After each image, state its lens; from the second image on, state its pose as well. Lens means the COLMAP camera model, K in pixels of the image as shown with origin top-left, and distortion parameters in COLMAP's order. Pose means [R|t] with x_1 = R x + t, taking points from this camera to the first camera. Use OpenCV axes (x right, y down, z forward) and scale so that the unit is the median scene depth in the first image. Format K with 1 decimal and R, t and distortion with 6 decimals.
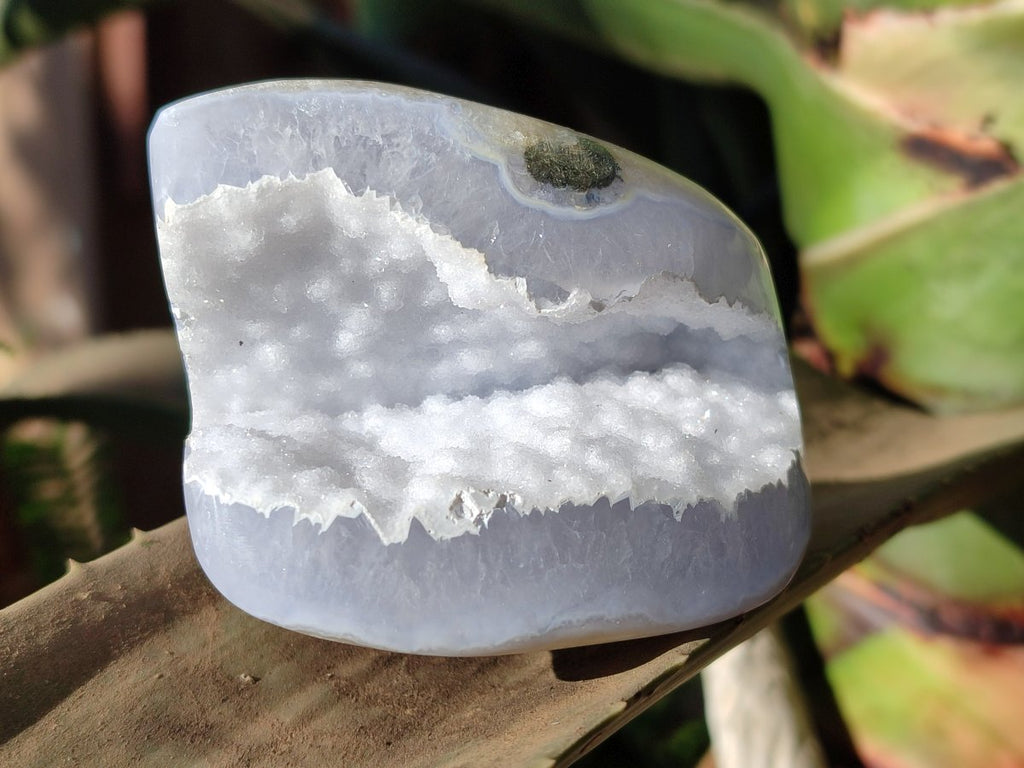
lens RADIAL K [[1513.6, 0, 512.0], [0, 1513.6, 384.0], [0, 0, 1]] dist [0.271595, -0.047733]
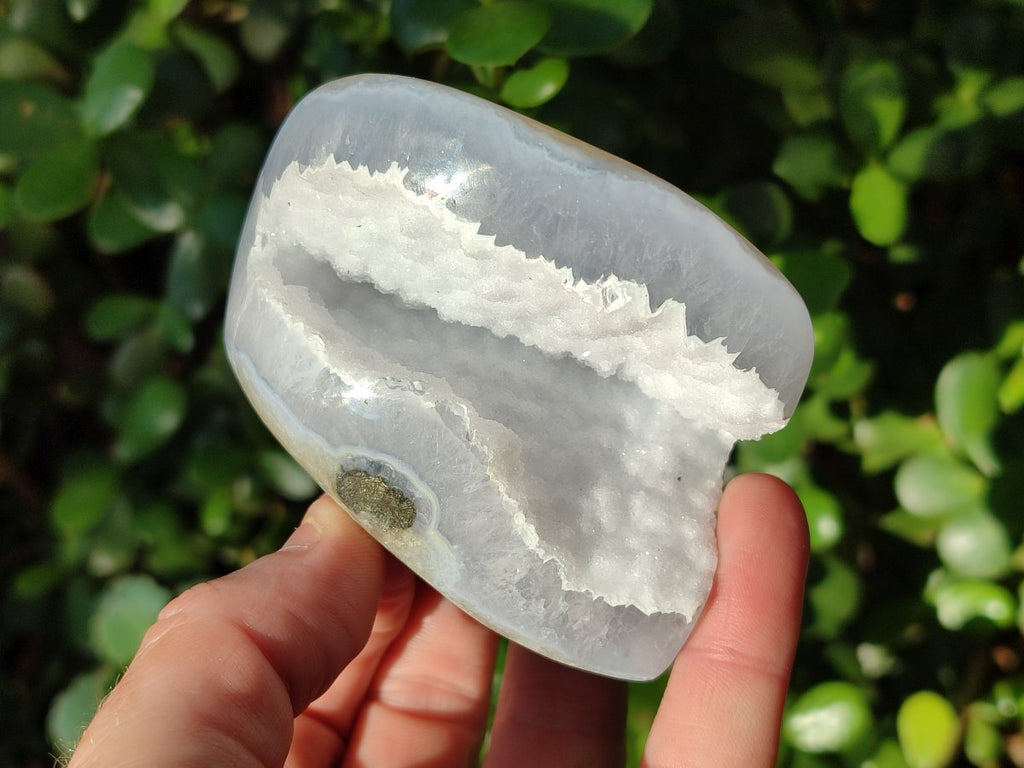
lens RADIAL K [[1513.6, 0, 512.0], [0, 1513.6, 384.0], [0, 0, 1]] dist [0.271595, -0.047733]
pose [[-0.865290, -0.443316, -0.233974, 0.266173], [0.471806, -0.877936, -0.081404, 0.078878], [-0.169326, -0.180828, 0.968829, -0.130129]]
